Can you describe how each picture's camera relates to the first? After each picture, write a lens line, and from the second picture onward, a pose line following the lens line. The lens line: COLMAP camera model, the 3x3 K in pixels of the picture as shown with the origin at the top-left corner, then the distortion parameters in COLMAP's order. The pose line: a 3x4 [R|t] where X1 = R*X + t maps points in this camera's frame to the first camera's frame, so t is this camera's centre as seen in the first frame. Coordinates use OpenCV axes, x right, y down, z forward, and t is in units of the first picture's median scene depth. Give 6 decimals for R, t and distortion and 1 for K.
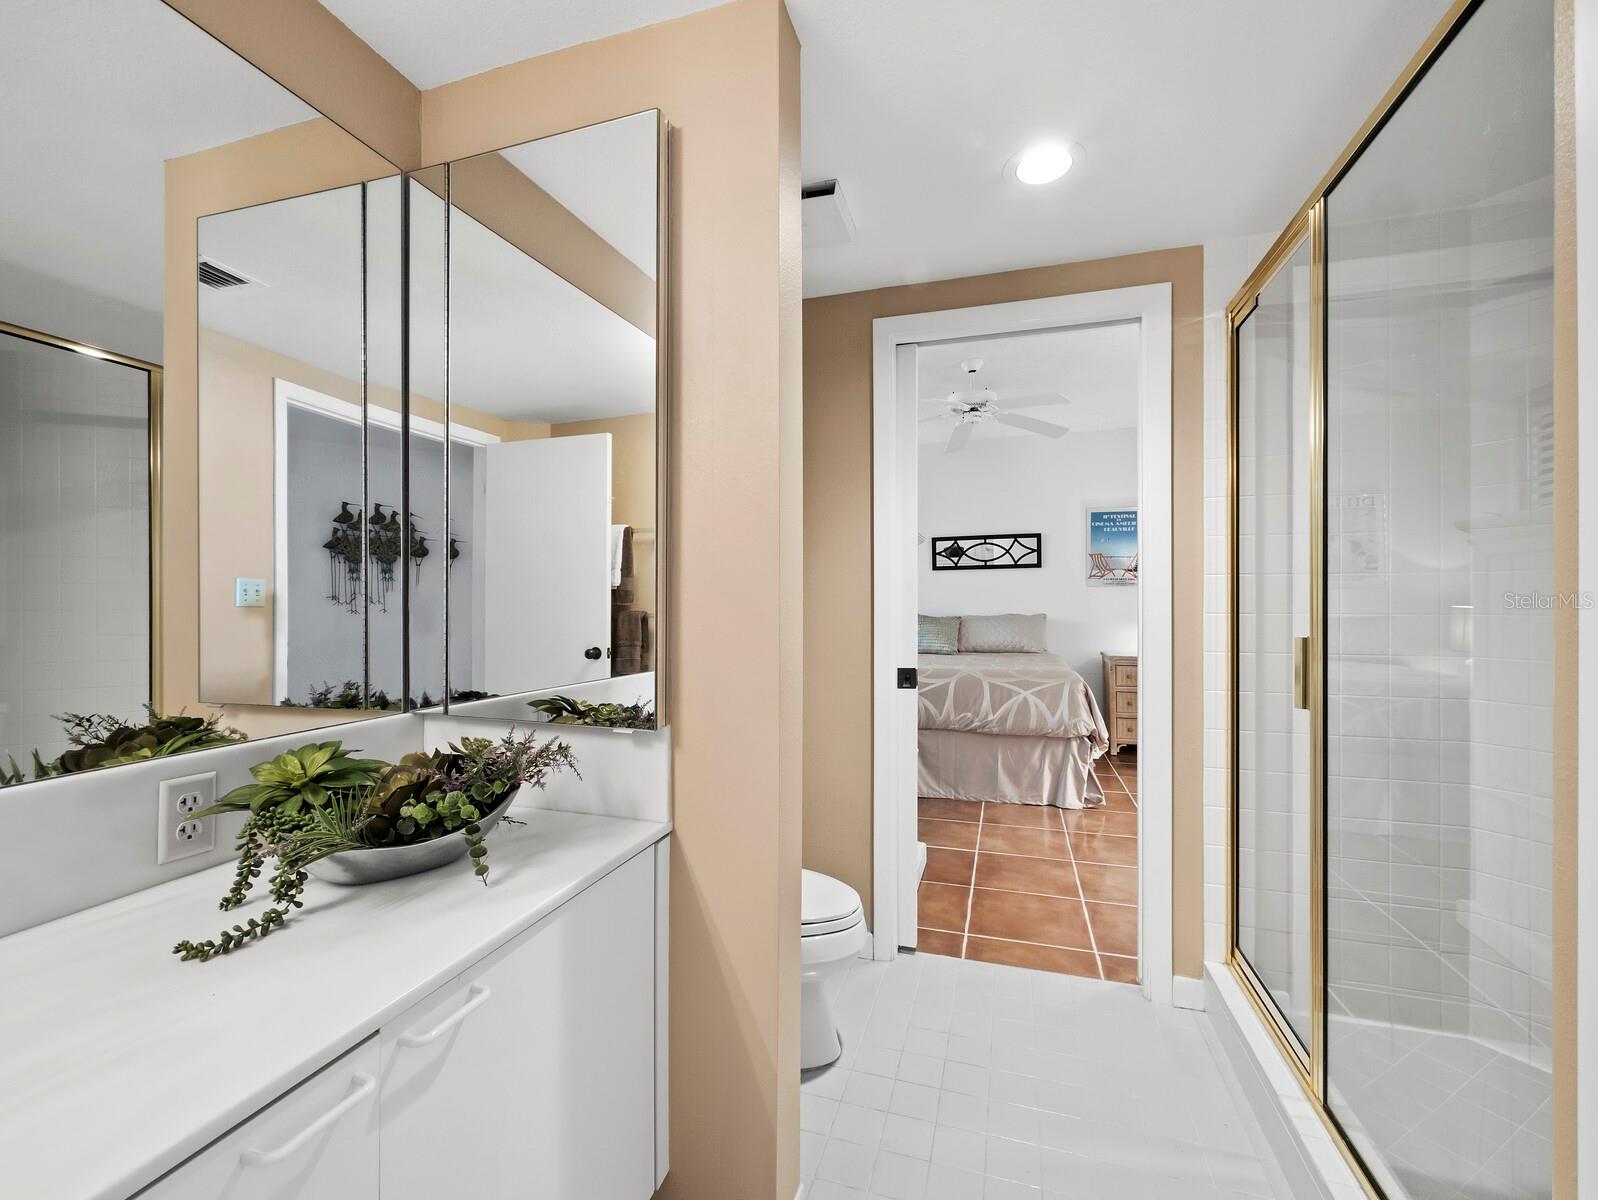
lens RADIAL K [[675.3, 0, 800.7], [0, 675.3, 601.4], [0, 0, 1]] dist [-0.002394, 0.002835]
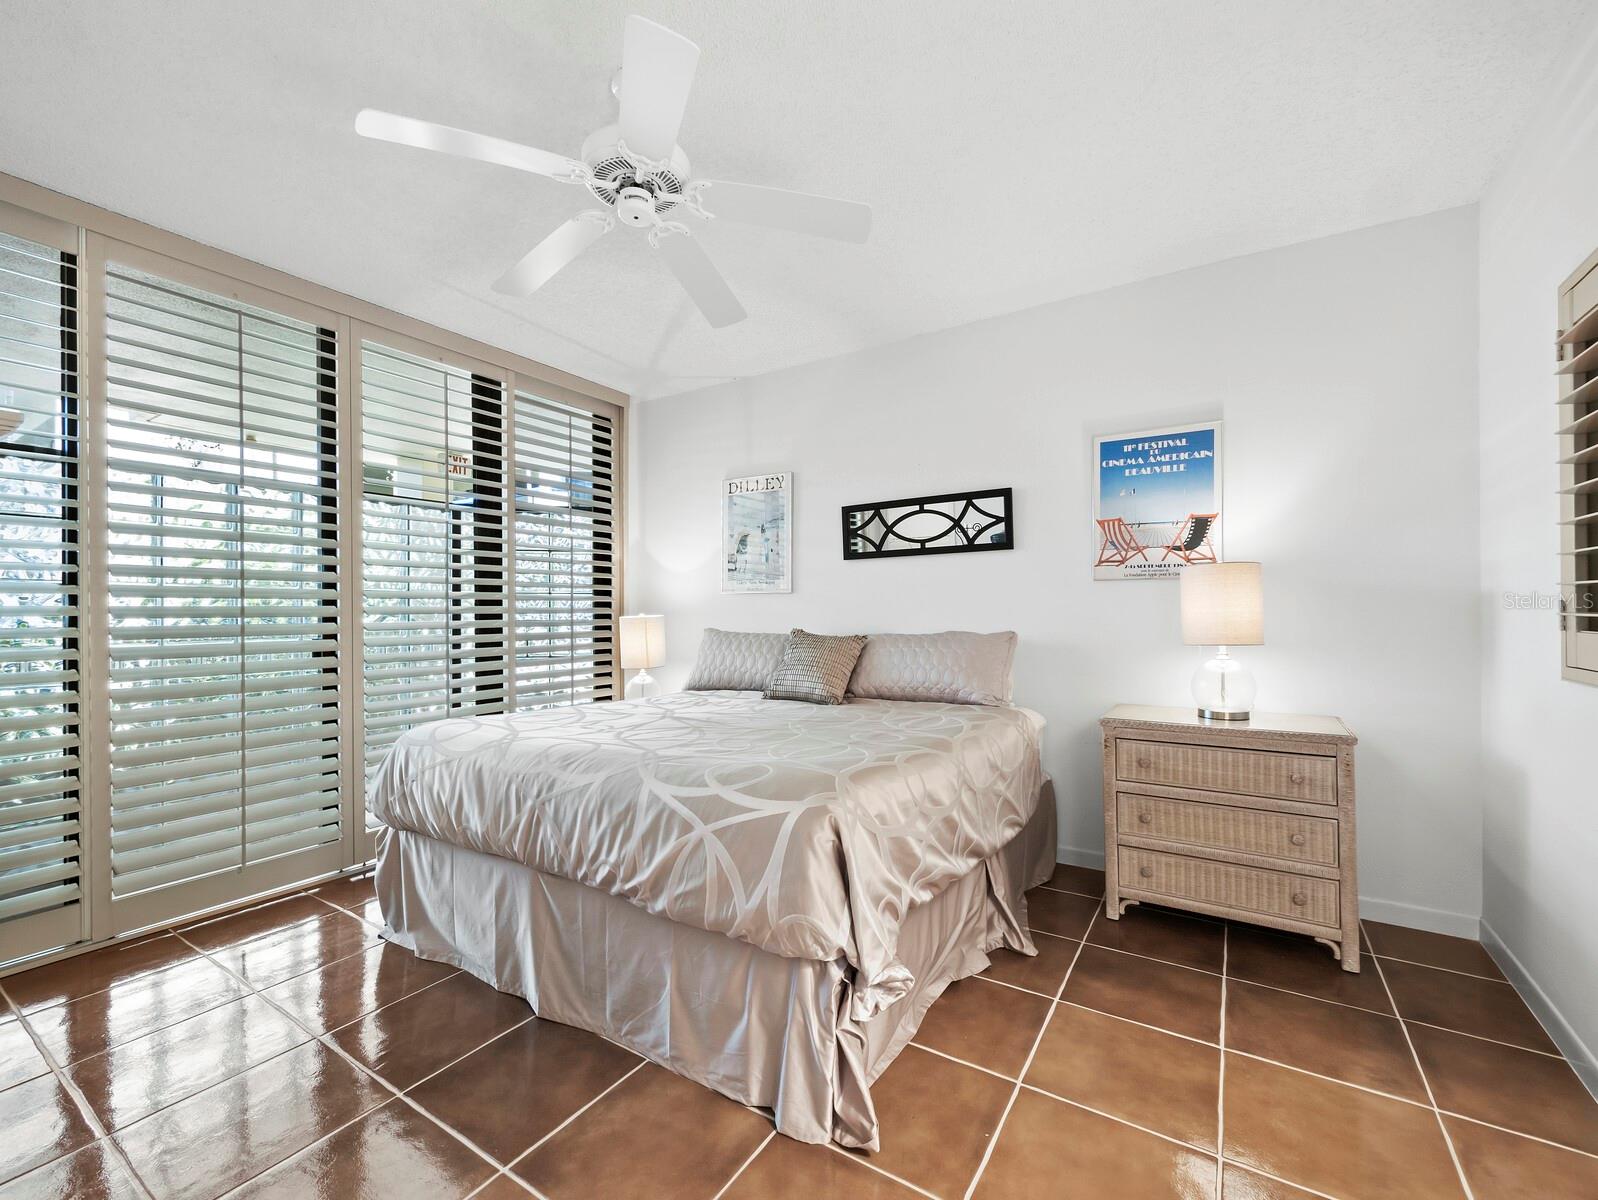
lens RADIAL K [[675.3, 0, 795.4], [0, 675.3, 608.1], [0, 0, 1]] dist [-0.002394, 0.002835]
pose [[0.961529, -0.003923, -0.274675, 0.345639], [0.003724, 0.999992, -0.001245, -0.000896], [0.274678, 0.000174, 0.961536, 0.420901]]
